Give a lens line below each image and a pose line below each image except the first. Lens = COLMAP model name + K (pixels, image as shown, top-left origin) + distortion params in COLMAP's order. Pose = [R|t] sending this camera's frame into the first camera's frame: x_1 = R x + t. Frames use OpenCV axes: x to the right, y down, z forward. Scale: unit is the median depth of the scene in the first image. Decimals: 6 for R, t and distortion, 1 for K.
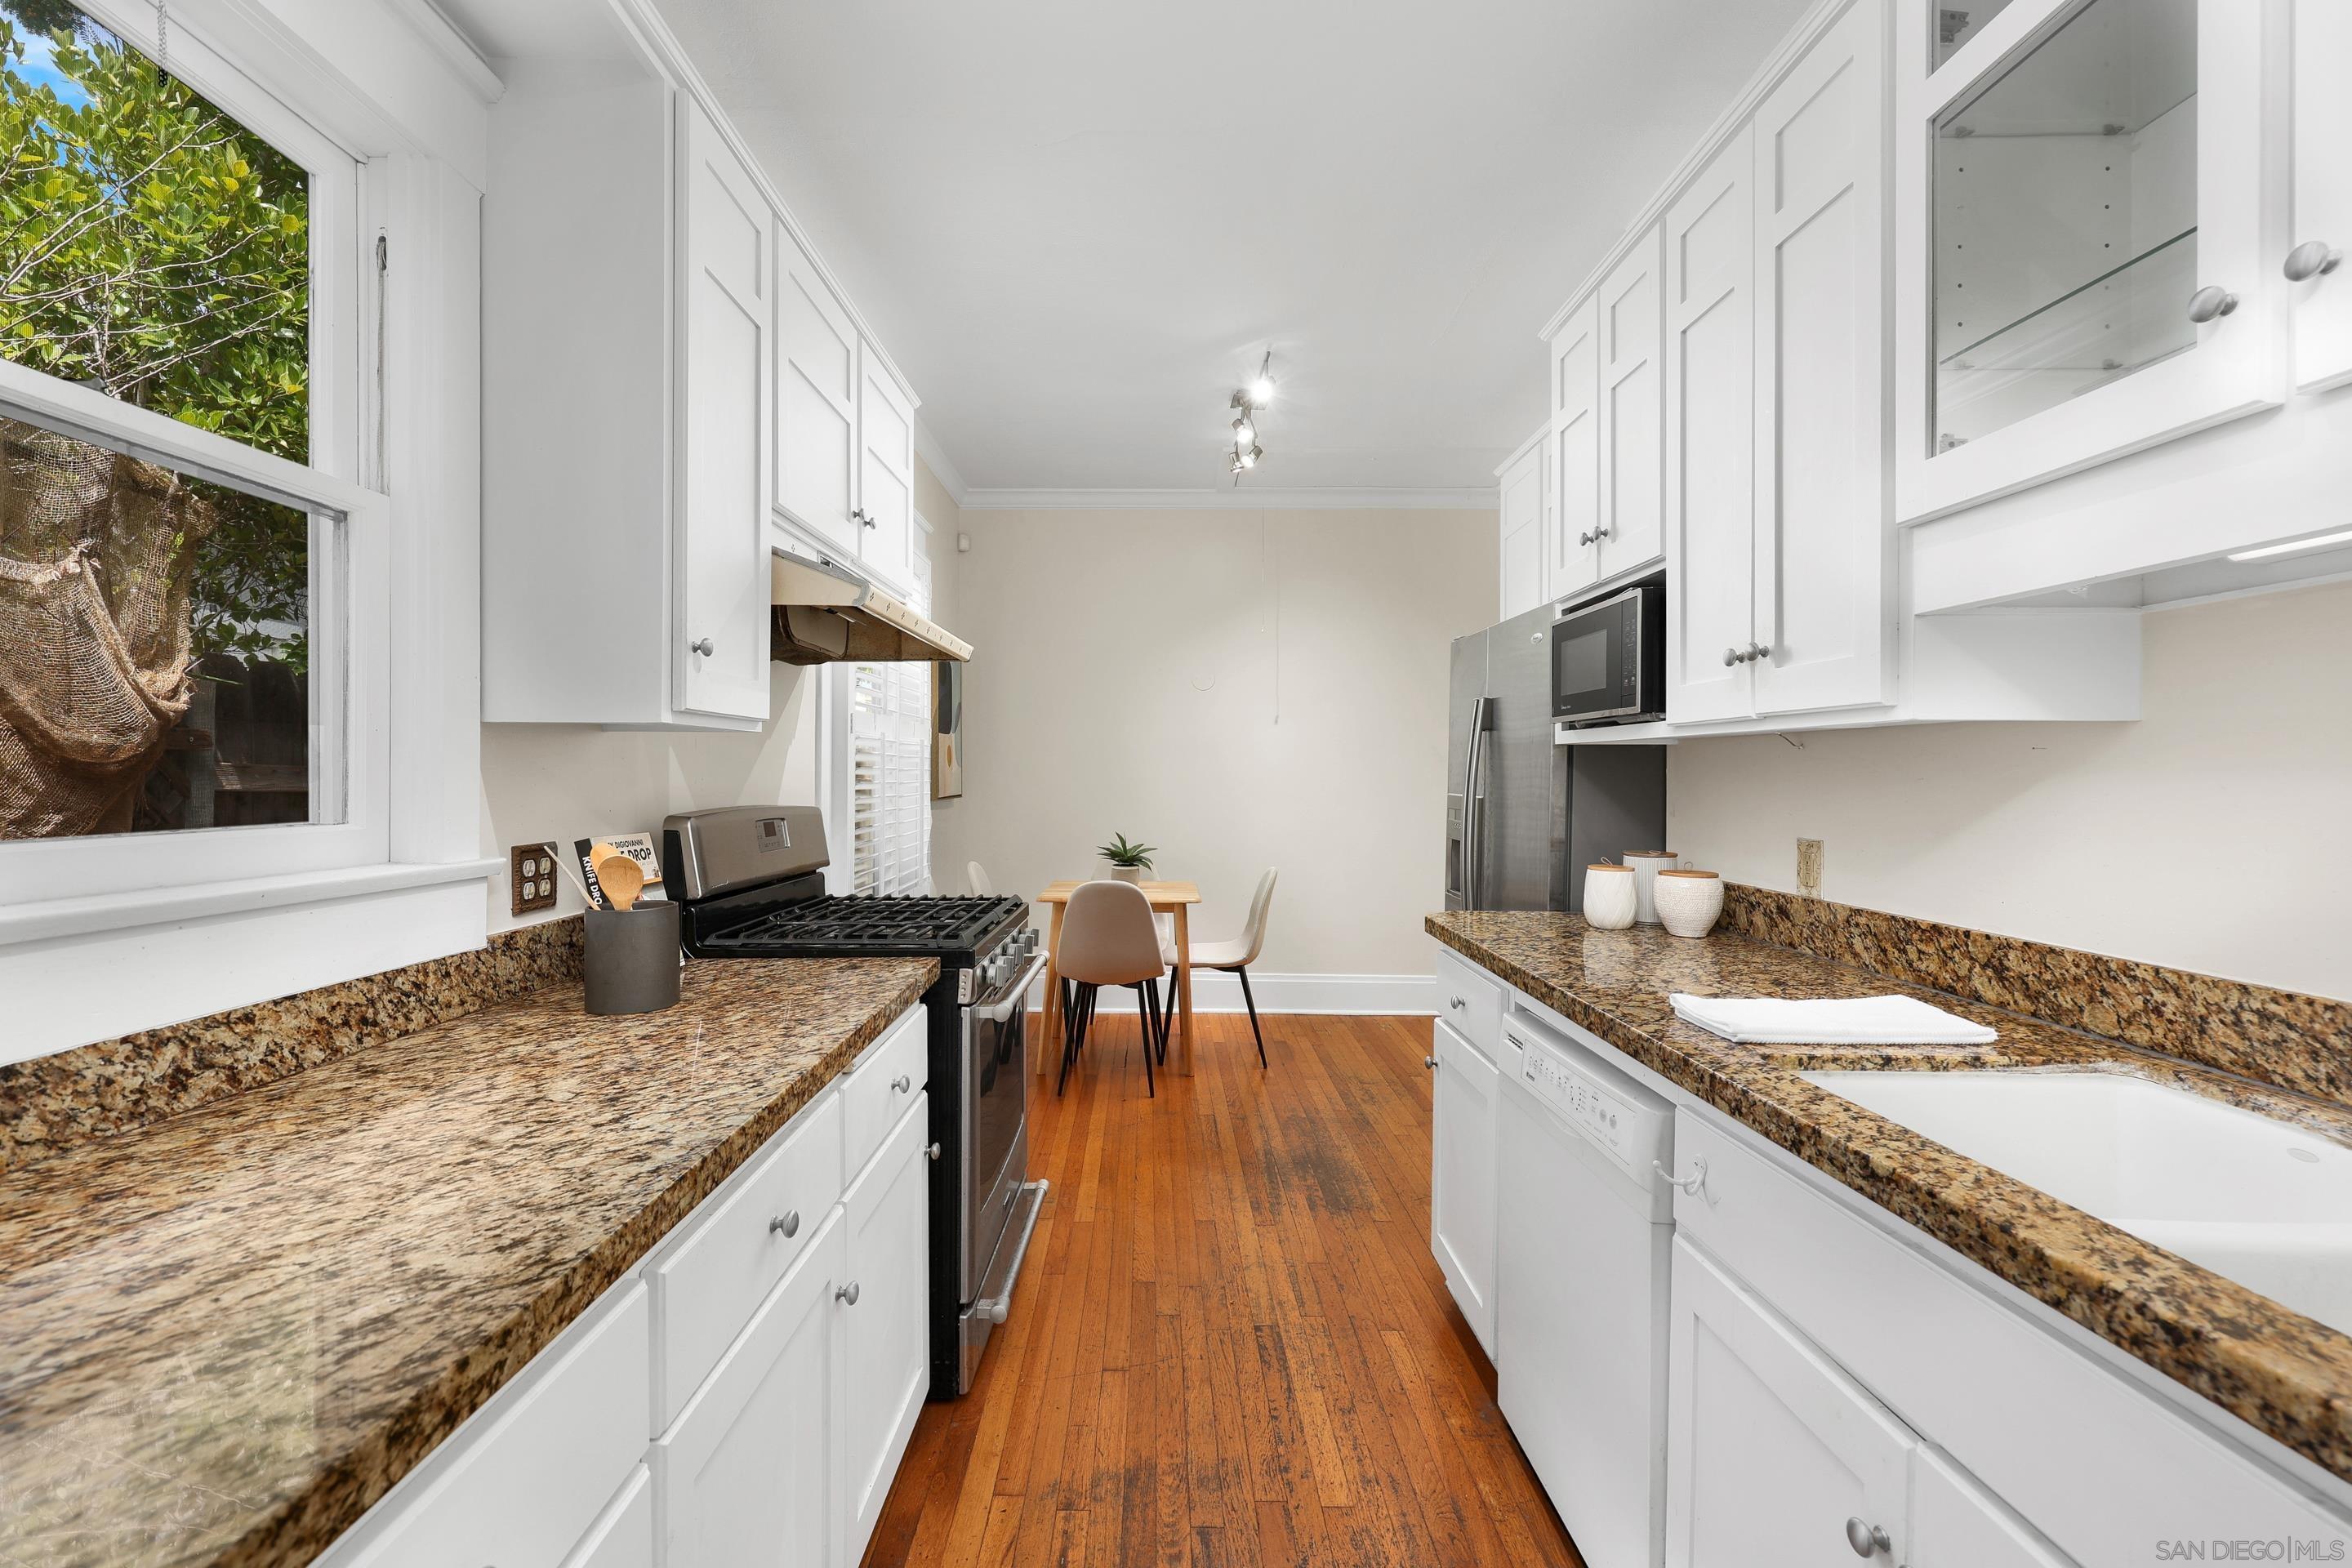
lens RADIAL K [[977.2, 0, 1177.9], [0, 977.2, 776.8], [0, 0, 1]] dist [0.001016, 0.000219]
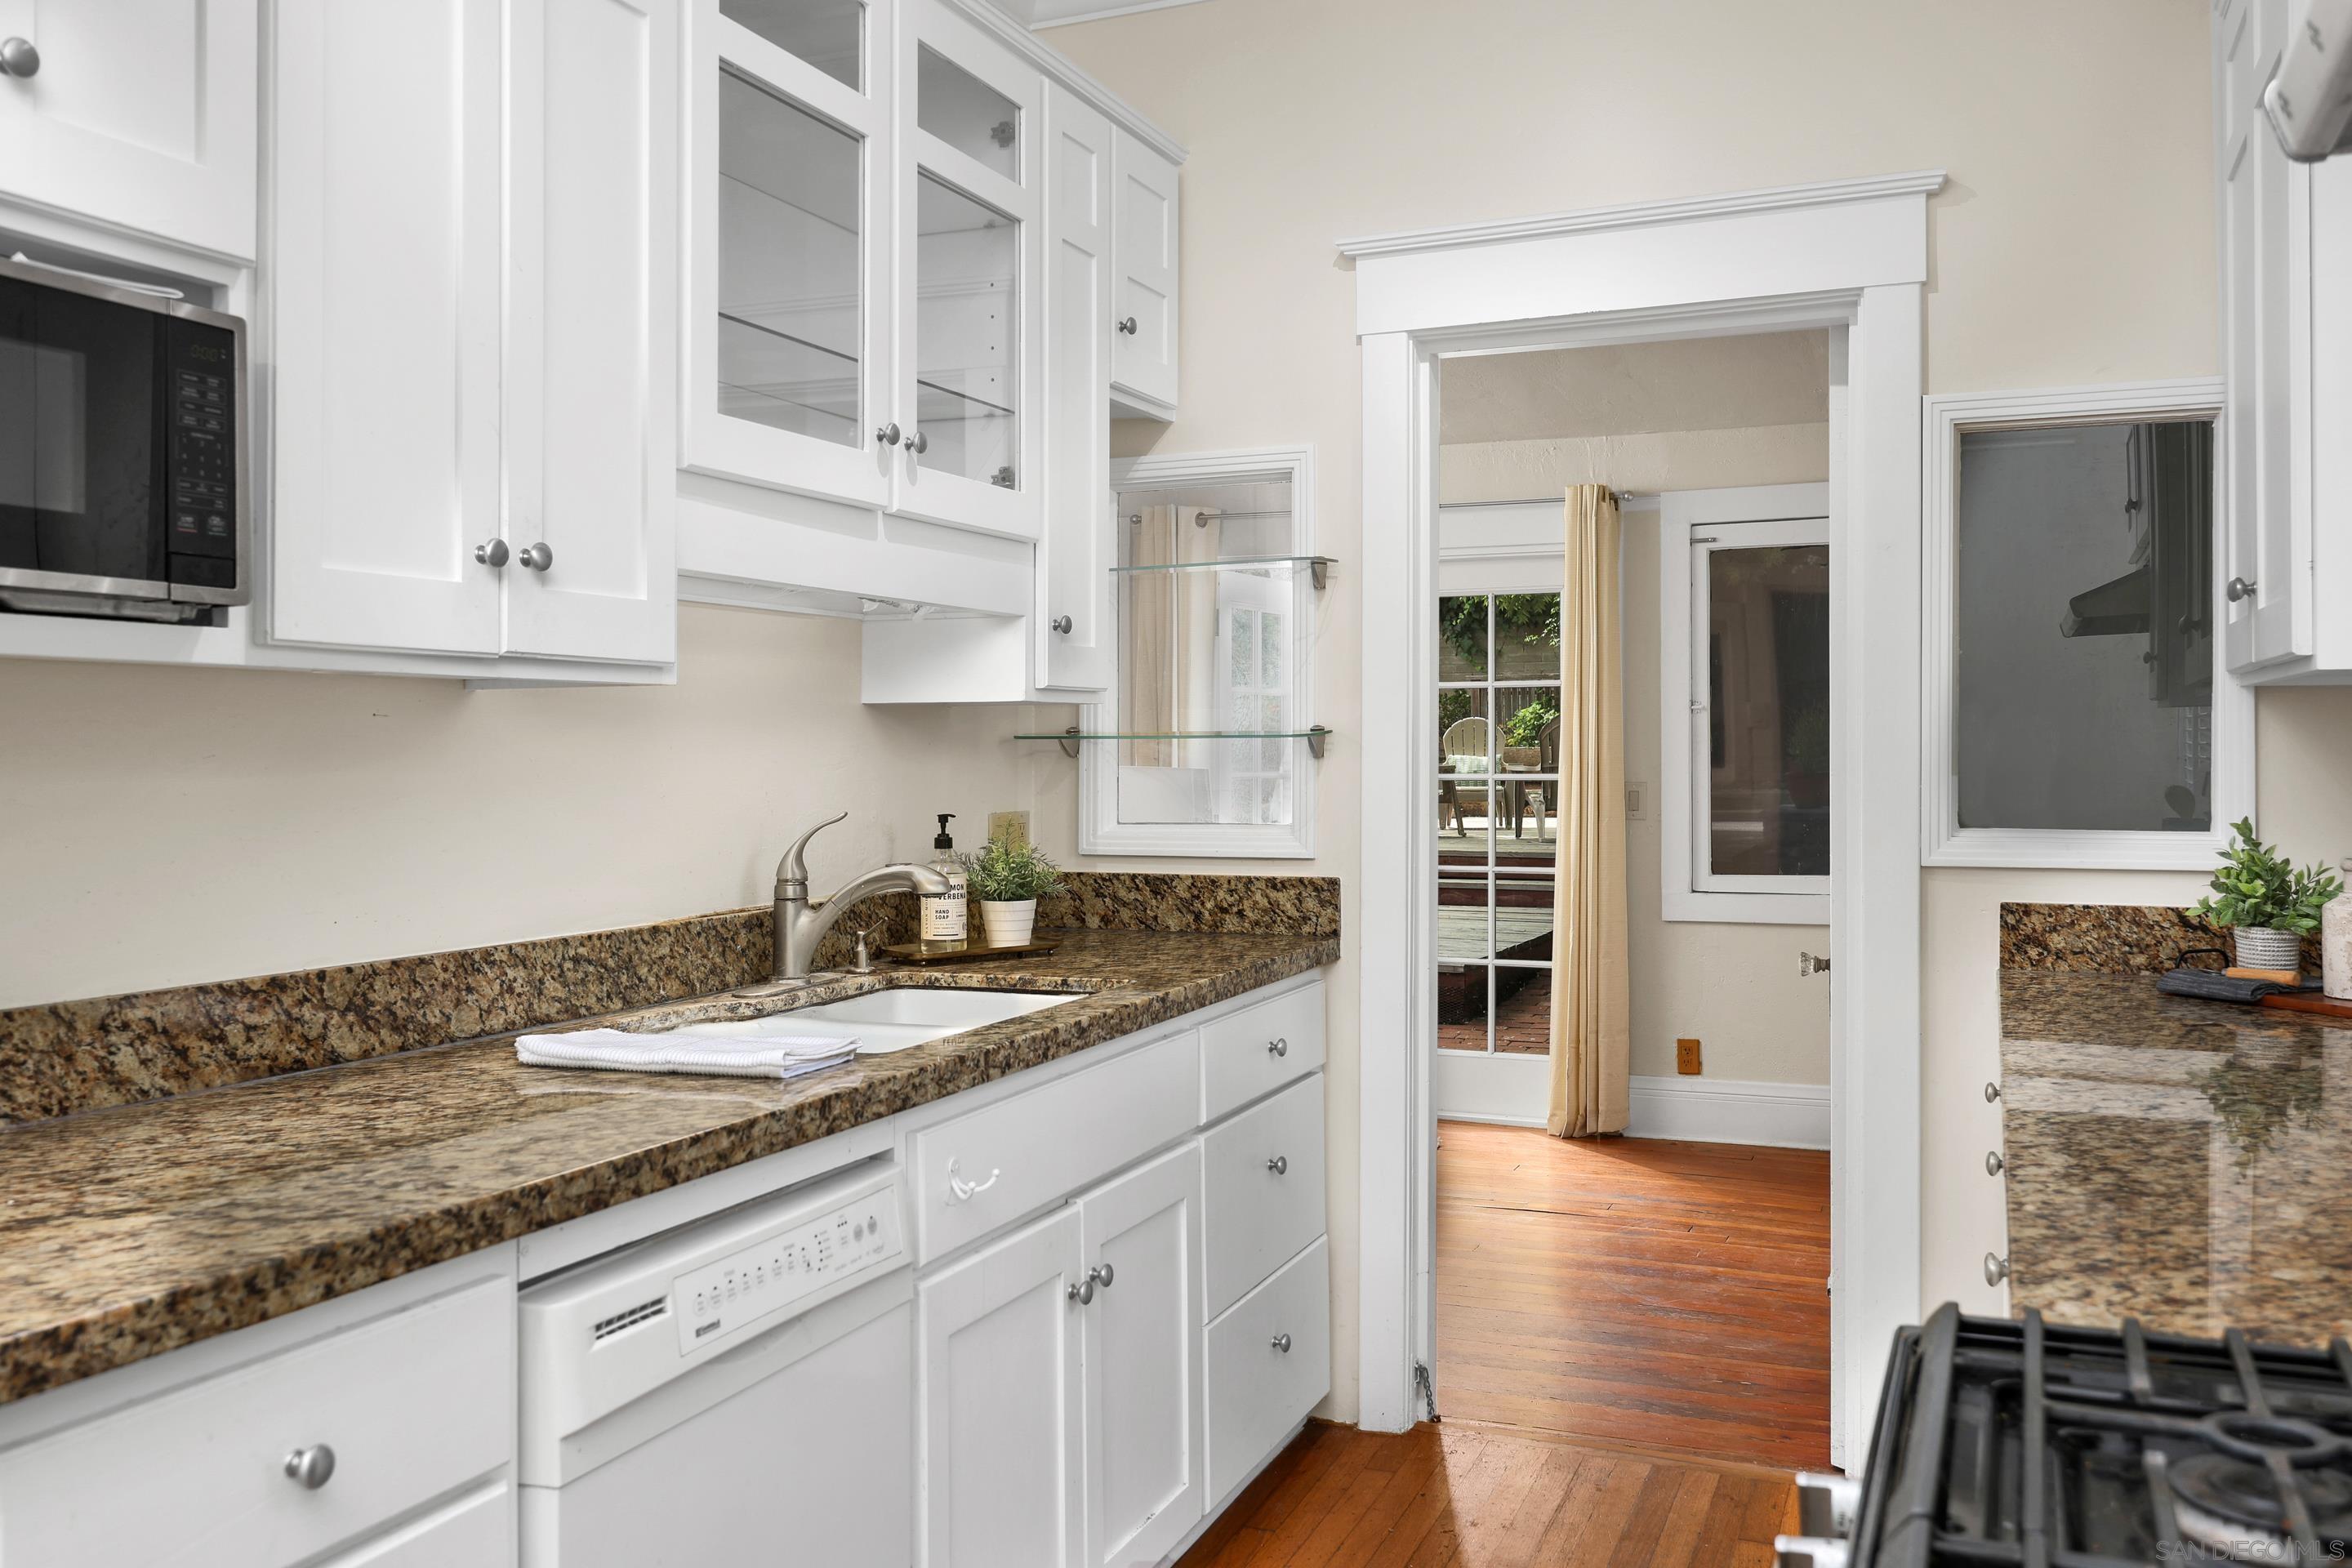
lens RADIAL K [[1905.3, 0, 1153.7], [0, 1905.3, 761.7], [0, 0, 1]] dist [-0.008631, -0.007688]
pose [[-0.906182, -0.001097, 0.422886, -0.271355], [0.004500, 0.999915, 0.012236, -0.005434], [-0.422864, 0.012992, -0.906100, 1.739676]]
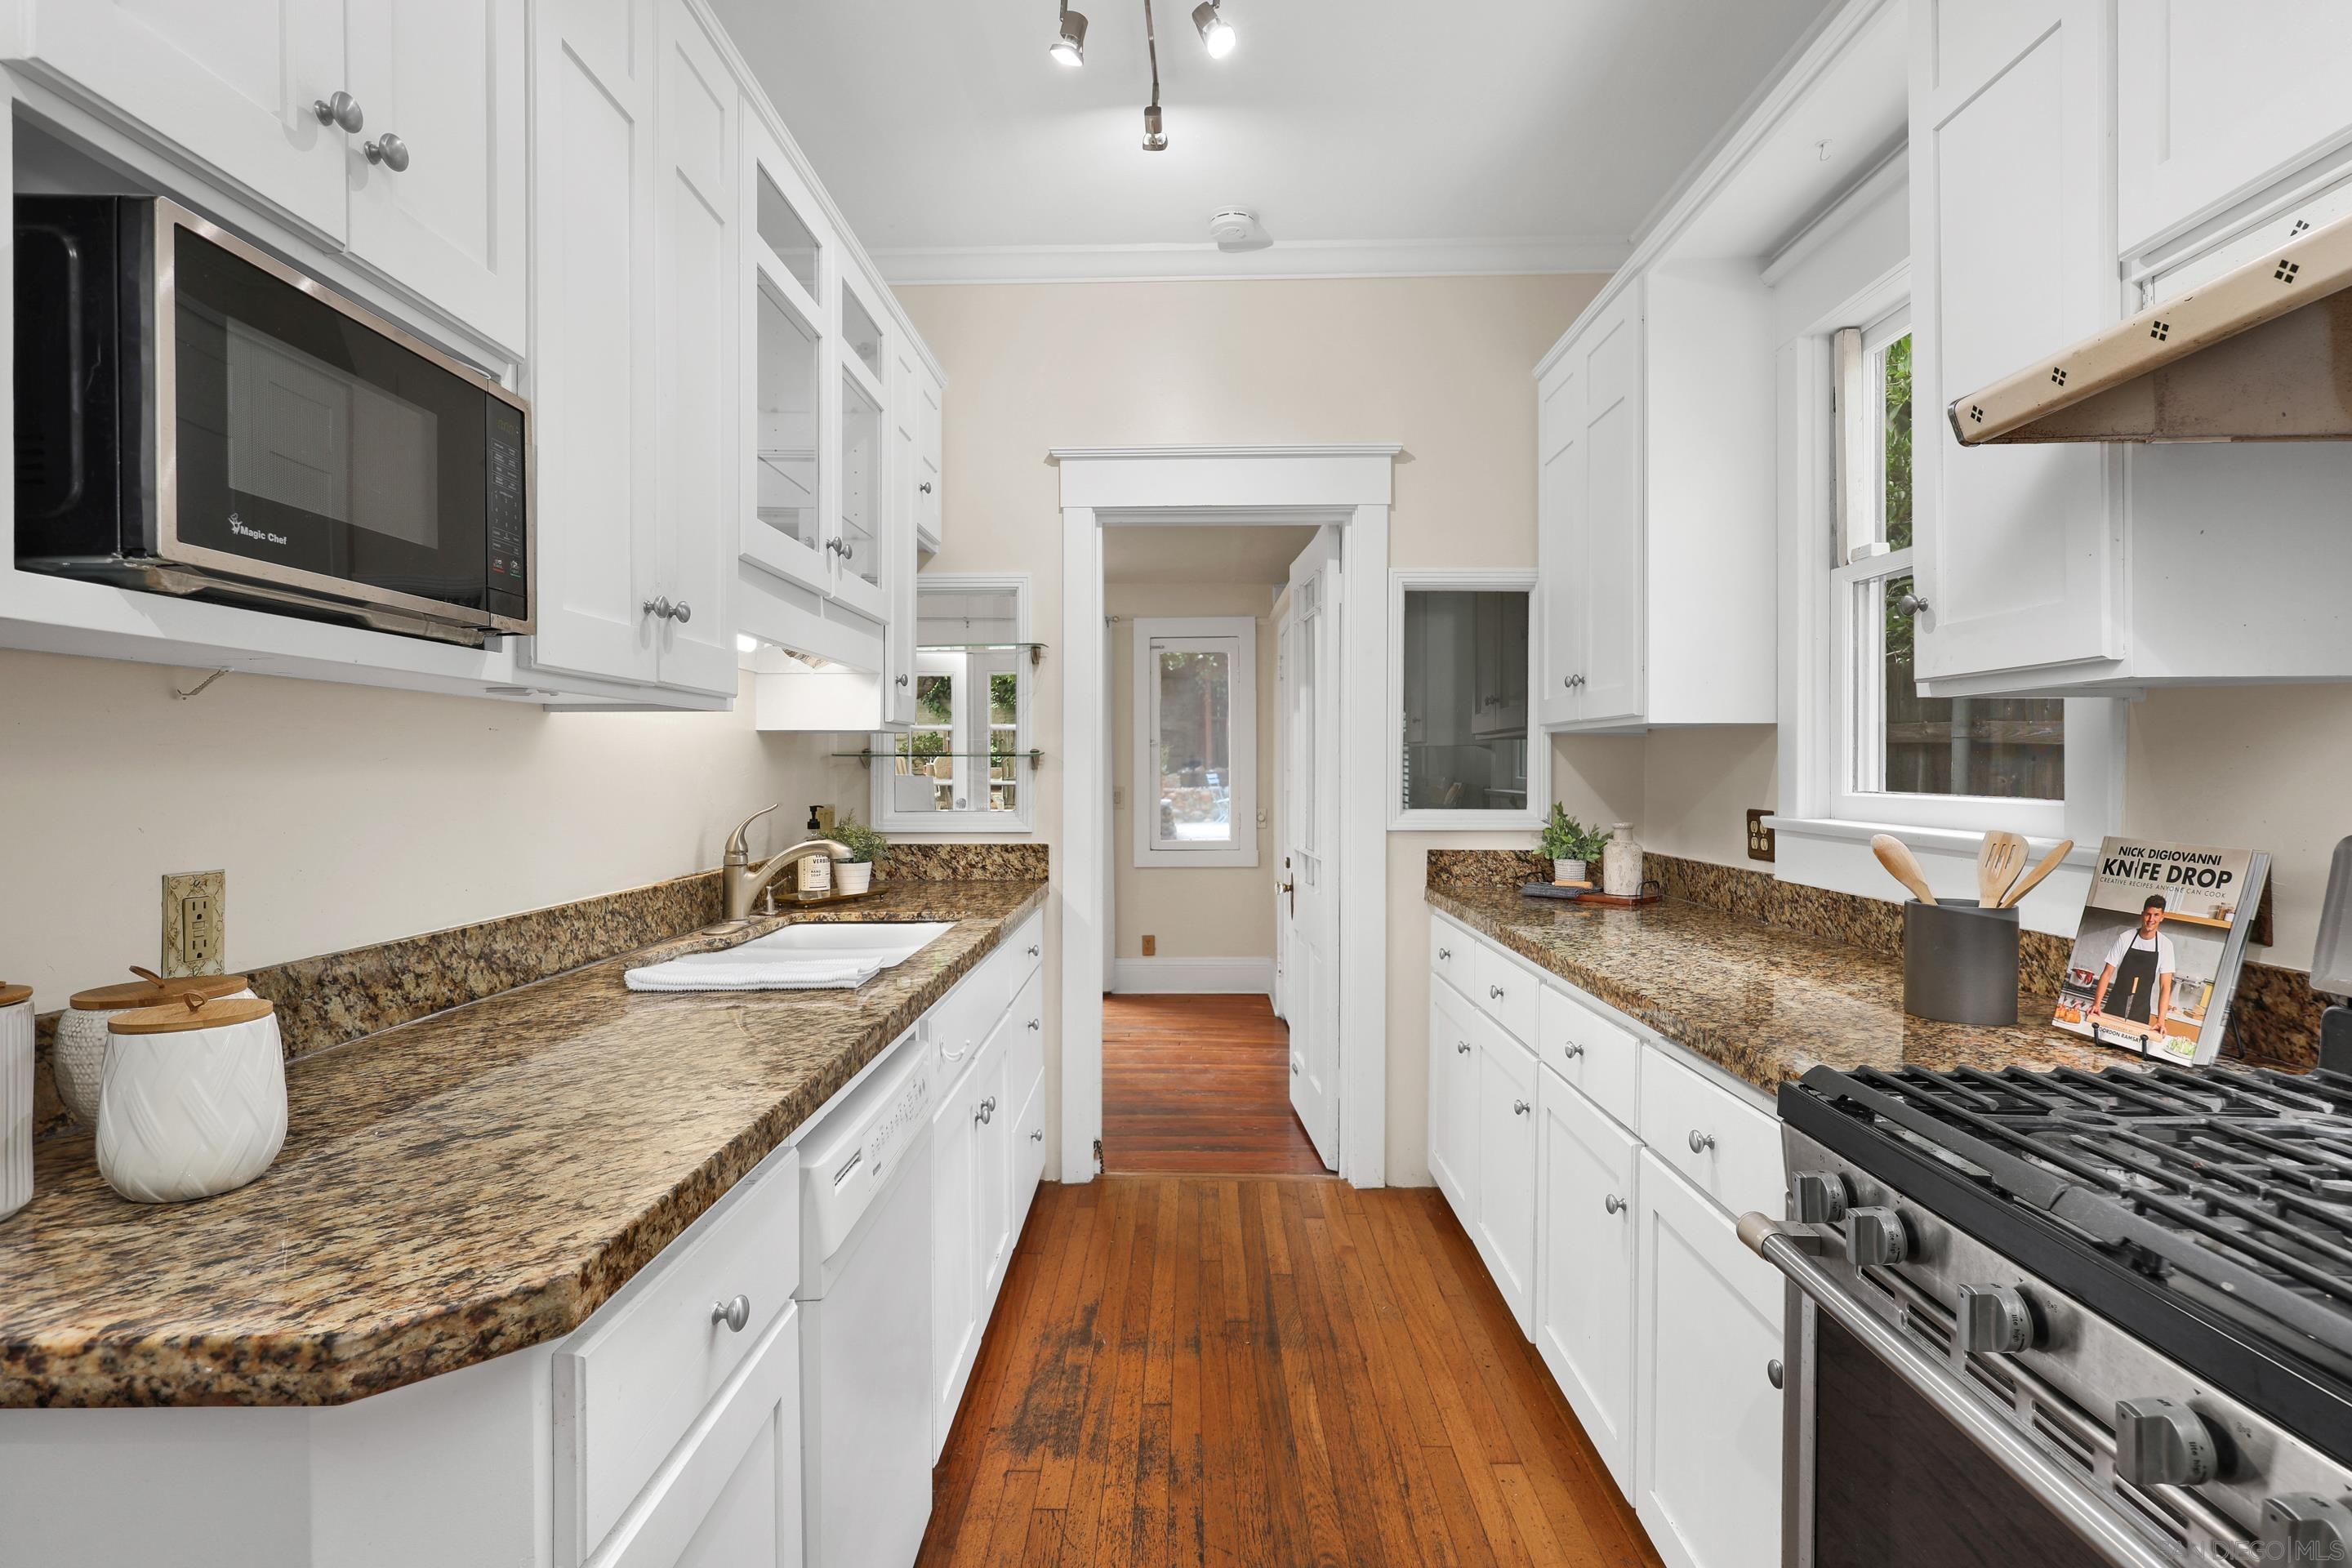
lens RADIAL K [[1137.4, 0, 1164.9], [0, 1137.4, 787.6], [0, 0, 1]] dist [-0.018693, -0.000196]
pose [[-0.998960, -0.004225, 0.045392, 0.106618], [-0.003247, 0.999761, 0.021605, 0.004398], [-0.045472, 0.021435, -0.998736, 1.755102]]
